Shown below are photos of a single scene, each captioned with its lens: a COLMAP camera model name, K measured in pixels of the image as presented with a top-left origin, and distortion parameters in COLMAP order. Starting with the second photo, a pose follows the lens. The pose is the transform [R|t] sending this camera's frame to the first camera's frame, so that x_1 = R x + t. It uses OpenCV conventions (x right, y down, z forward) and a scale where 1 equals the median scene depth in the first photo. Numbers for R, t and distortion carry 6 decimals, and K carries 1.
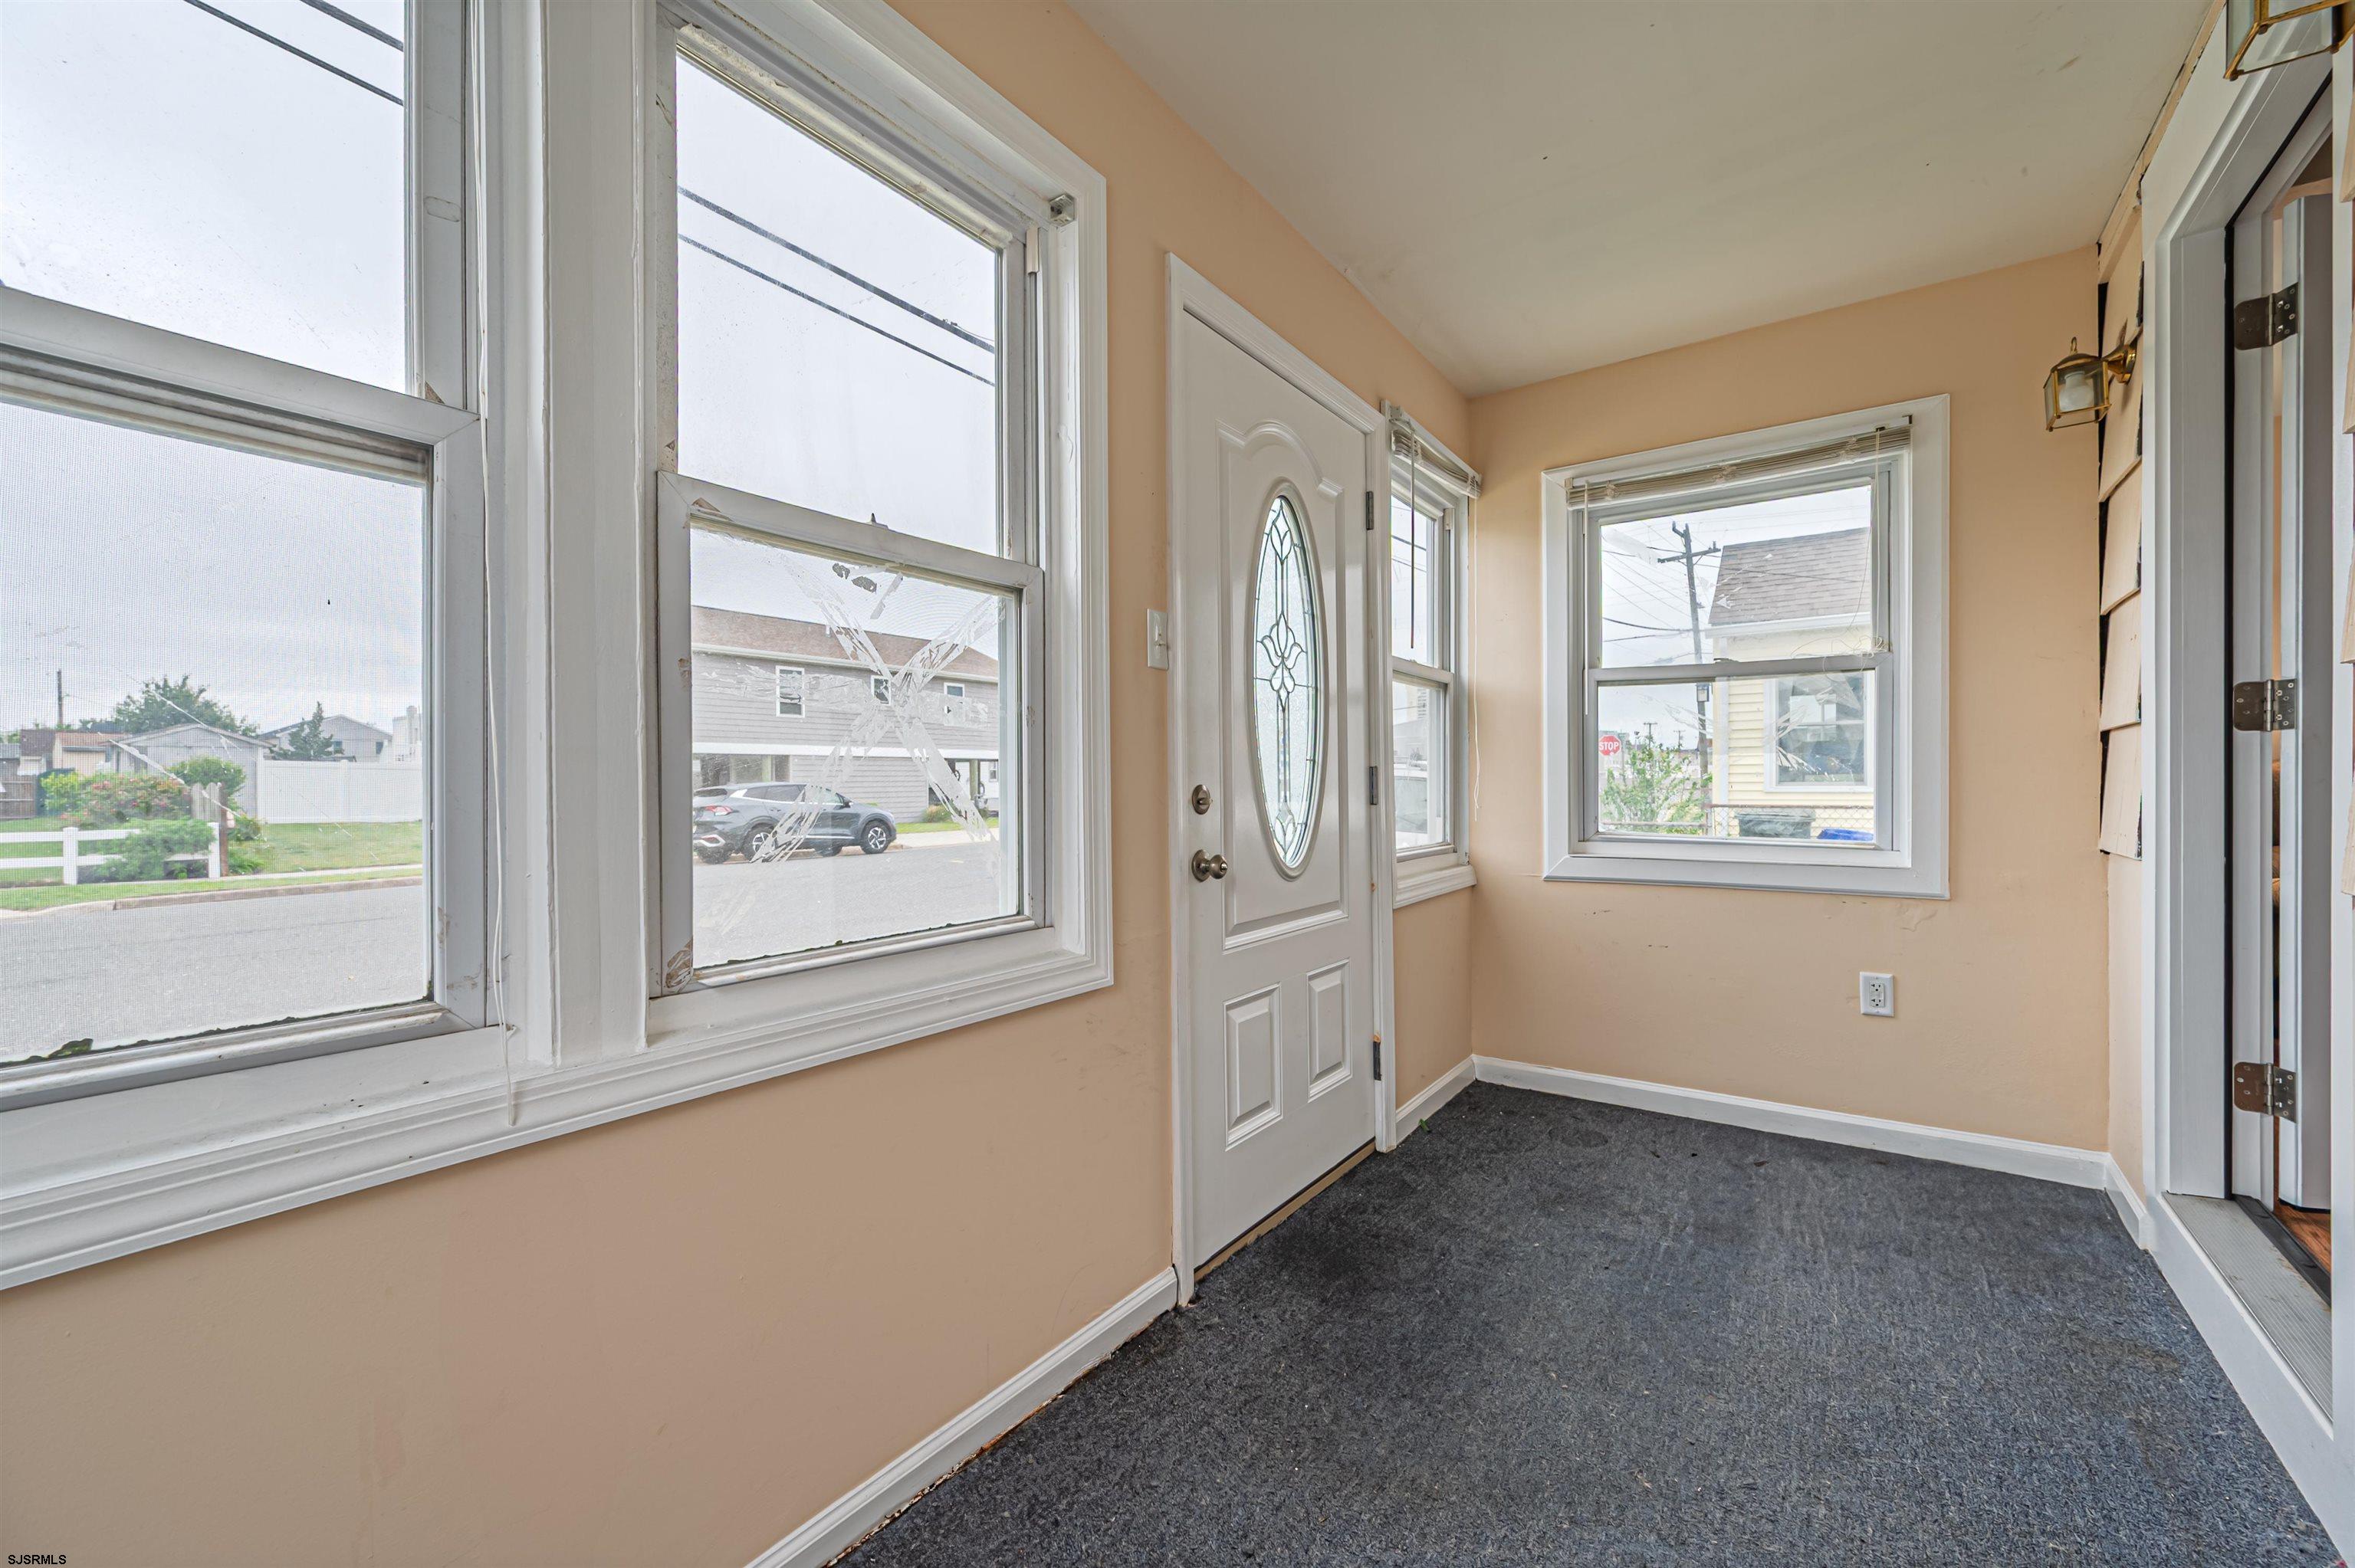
lens RADIAL K [[952.1, 0, 1175.1], [0, 952.1, 785.2], [0, 0, 1]] dist [-0.001280, 0.000114]
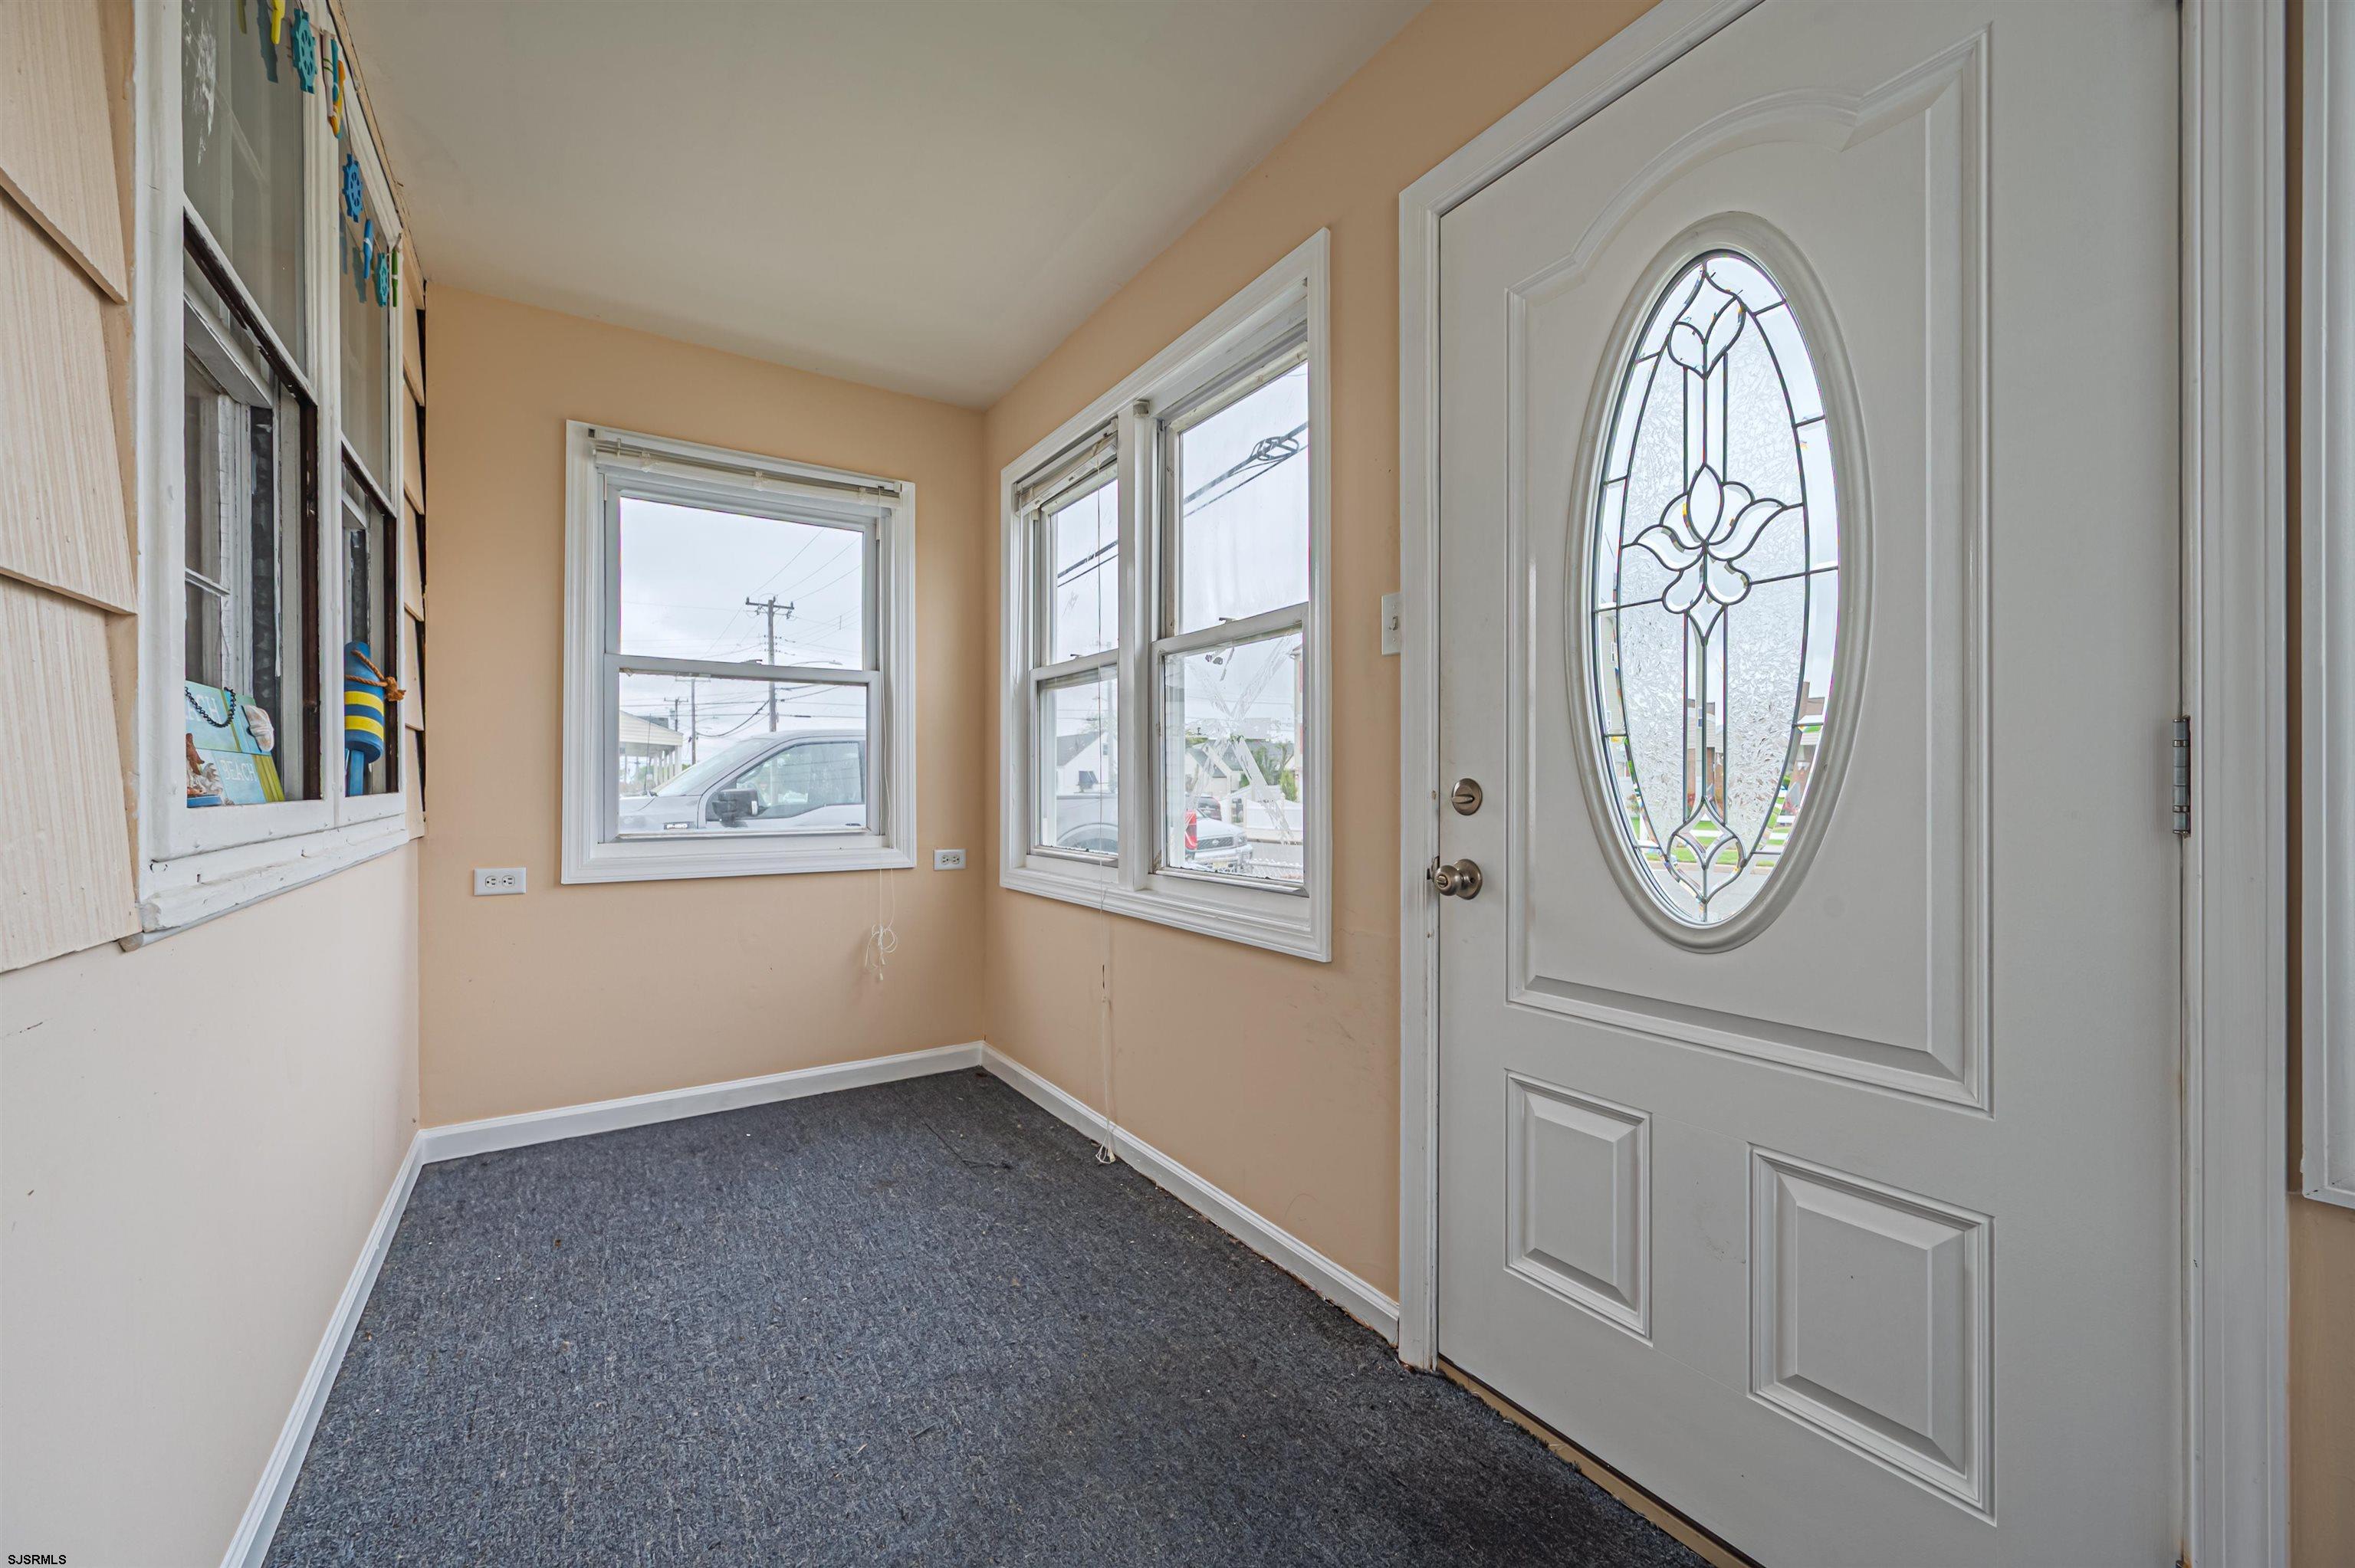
lens RADIAL K [[952.1, 0, 1168.3], [0, 952.1, 792.6], [0, 0, 1]] dist [-0.001280, 0.000114]
pose [[-0.388189, 0.006748, -0.921555, 0.774955], [-0.000752, 0.999971, 0.007639, 0.005578], [0.921579, 0.003658, -0.388173, 0.965728]]
